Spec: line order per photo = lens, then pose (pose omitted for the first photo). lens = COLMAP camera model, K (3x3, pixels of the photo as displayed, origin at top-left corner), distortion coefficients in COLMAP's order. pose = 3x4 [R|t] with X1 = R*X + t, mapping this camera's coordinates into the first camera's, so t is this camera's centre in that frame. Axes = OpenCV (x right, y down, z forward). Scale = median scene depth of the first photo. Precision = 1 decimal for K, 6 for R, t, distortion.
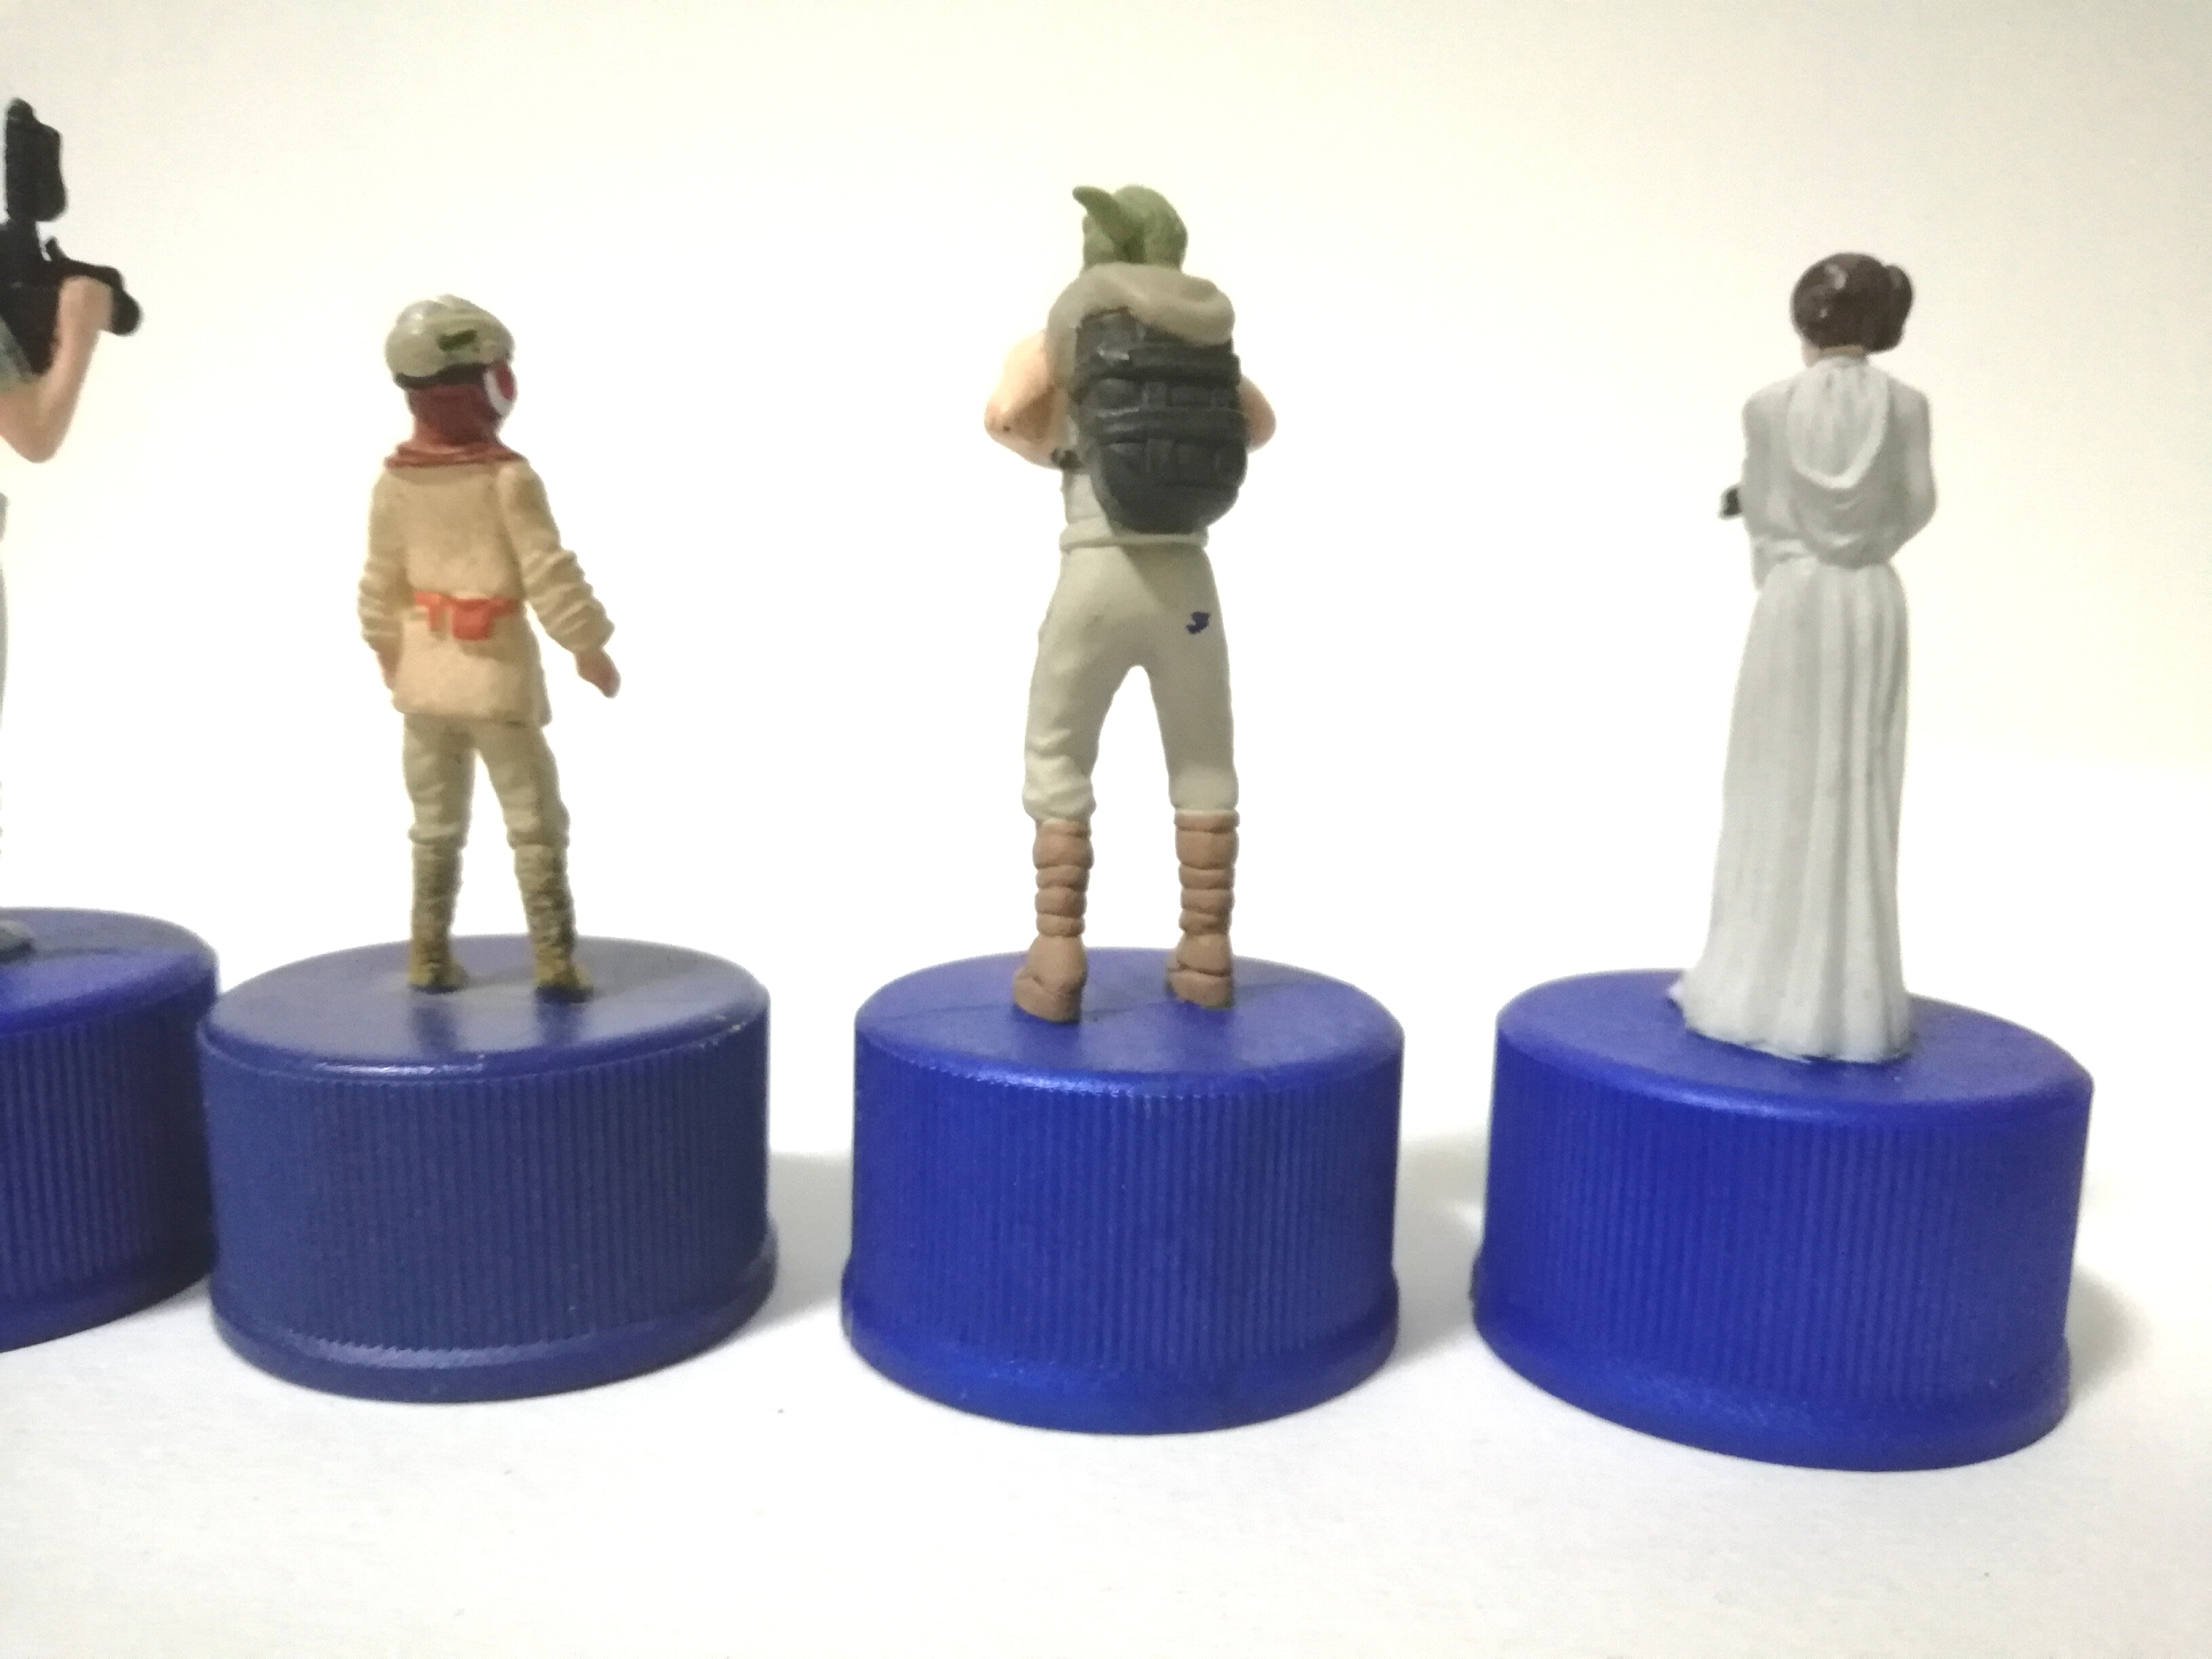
lens RADIAL K [[1780.0, 0, 1106.0], [0, 1780.0, 829.5], [0, 0, 1]] dist [0.007582, -0.058222]
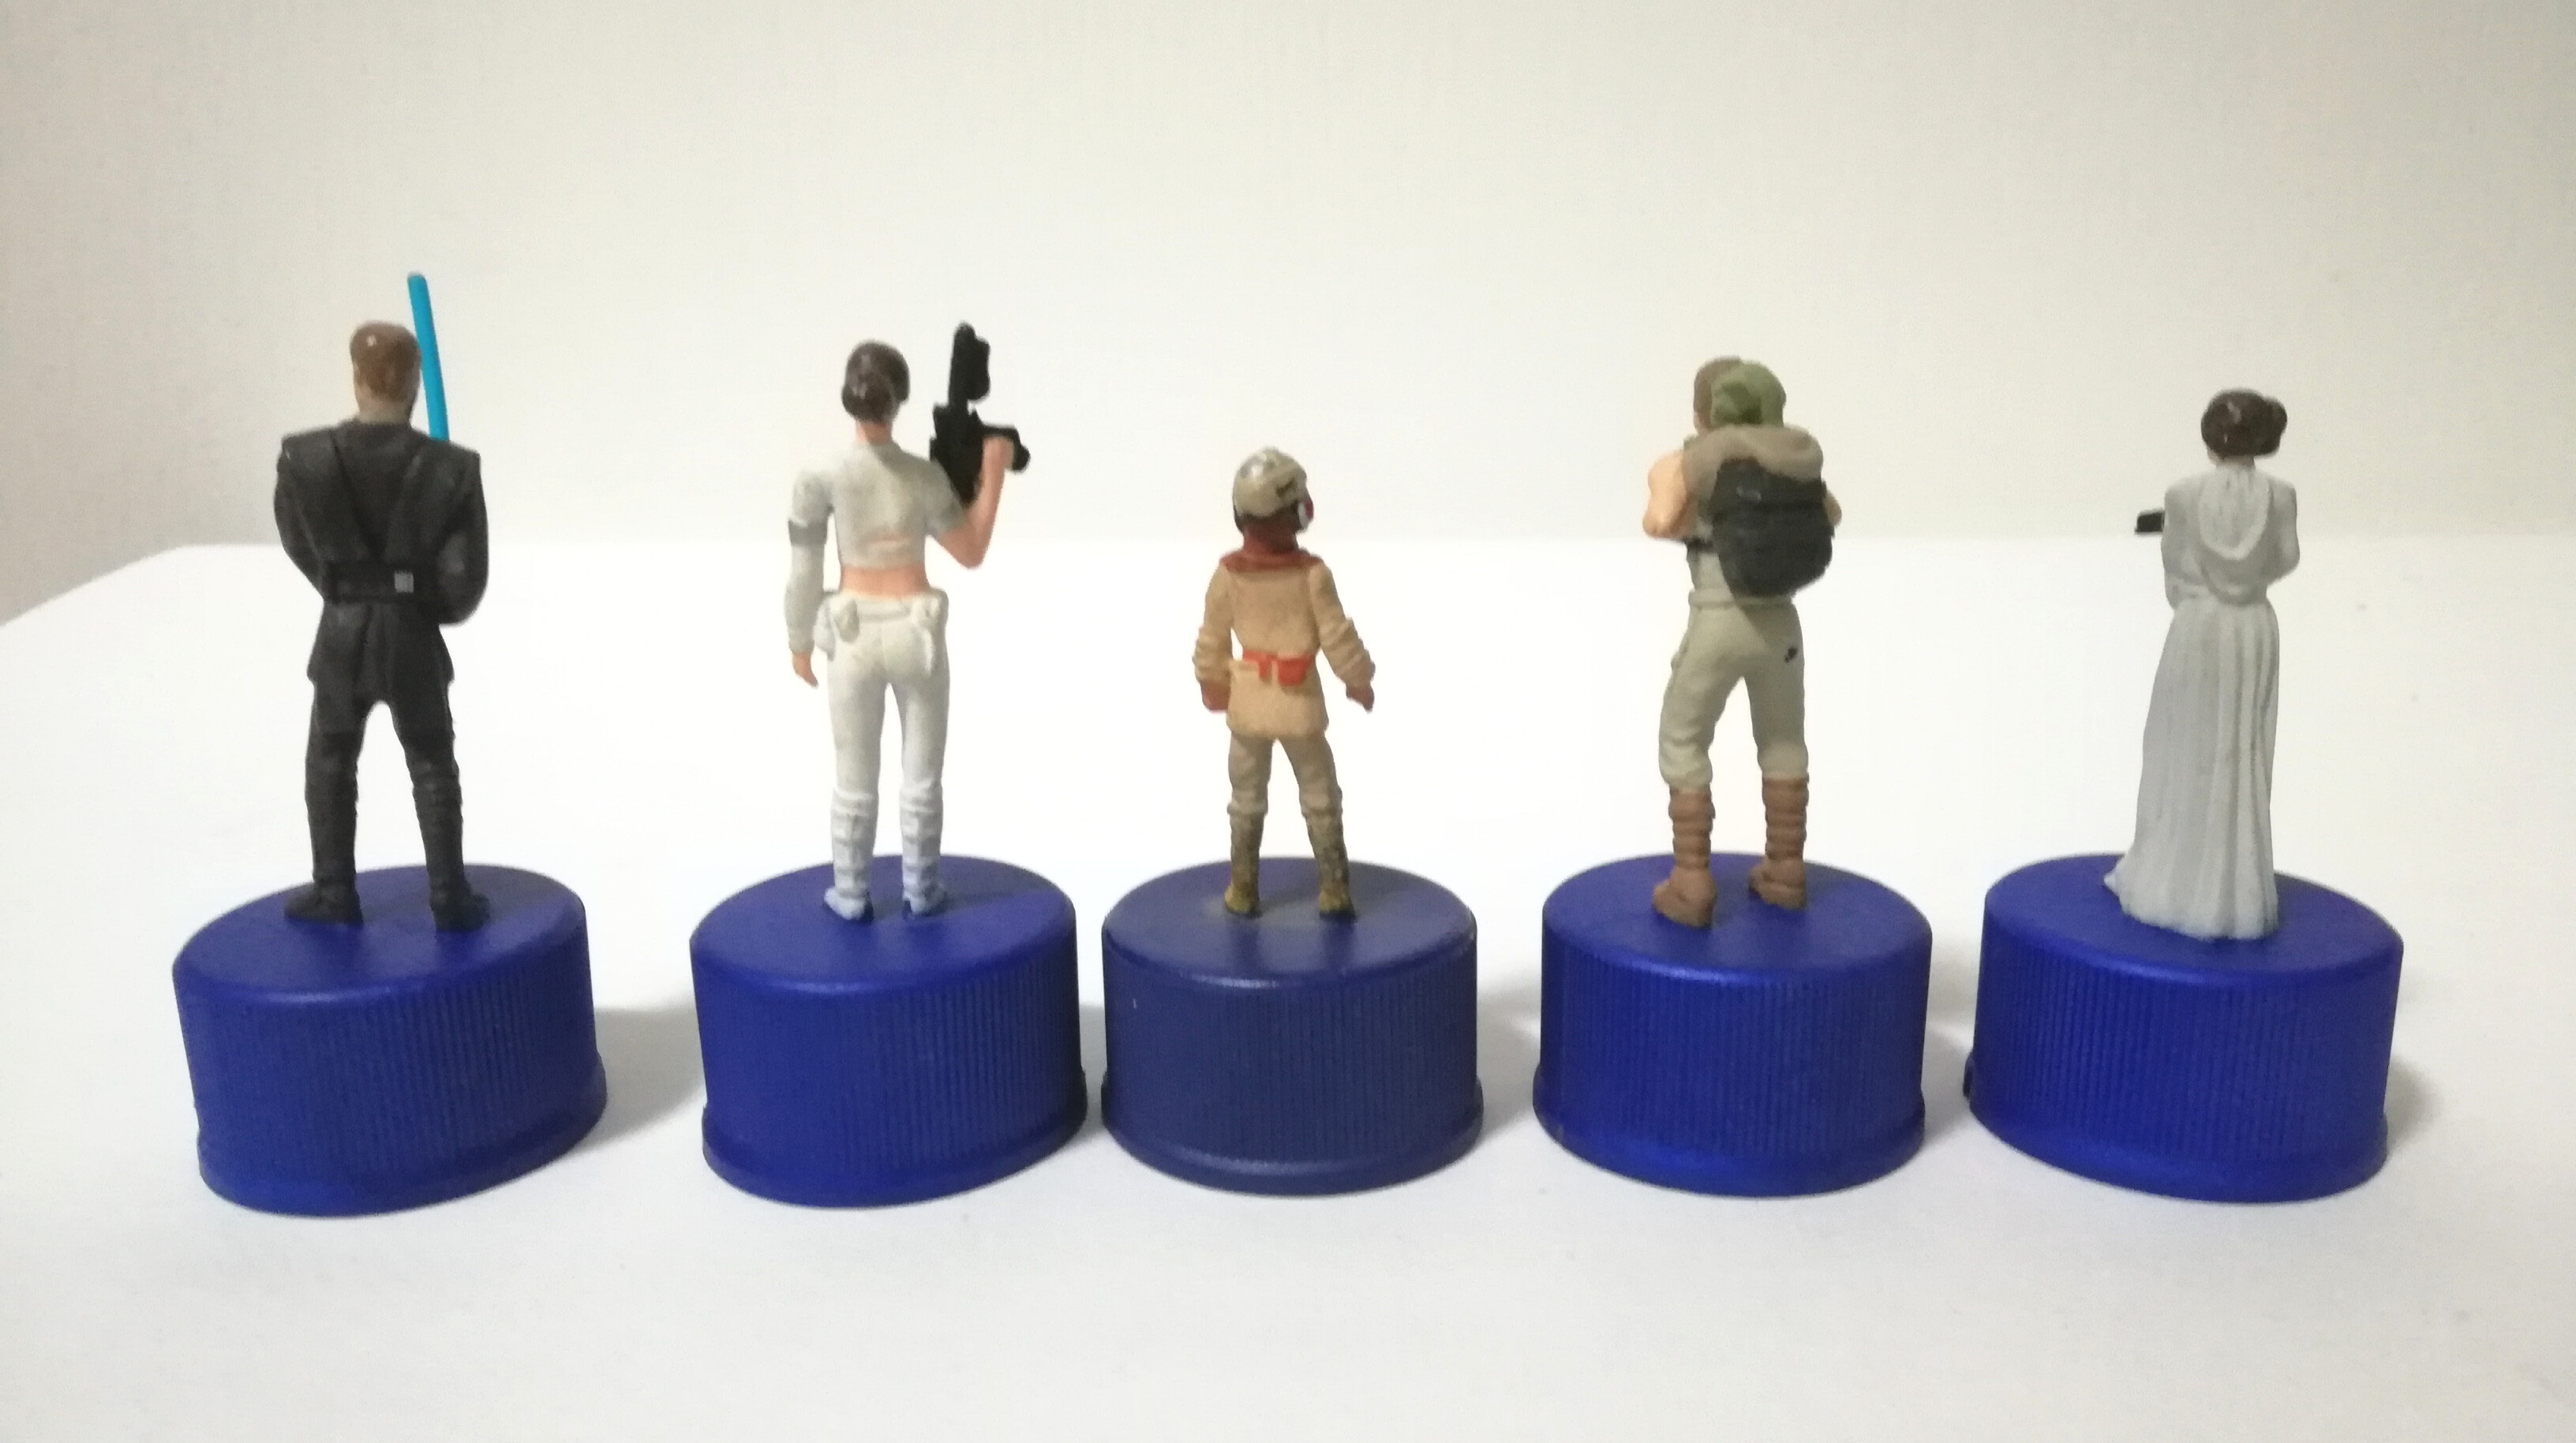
lens RADIAL K [[2026.7, 0, 1288.0], [0, 2026.7, 721.5], [0, 0, 1]] dist [0.004414, 0.001939]
pose [[0.999174, -0.040278, -0.005380, -0.349943], [0.040611, 0.994394, 0.097629, -0.238342], [0.001418, -0.097767, 0.995208, -0.655247]]
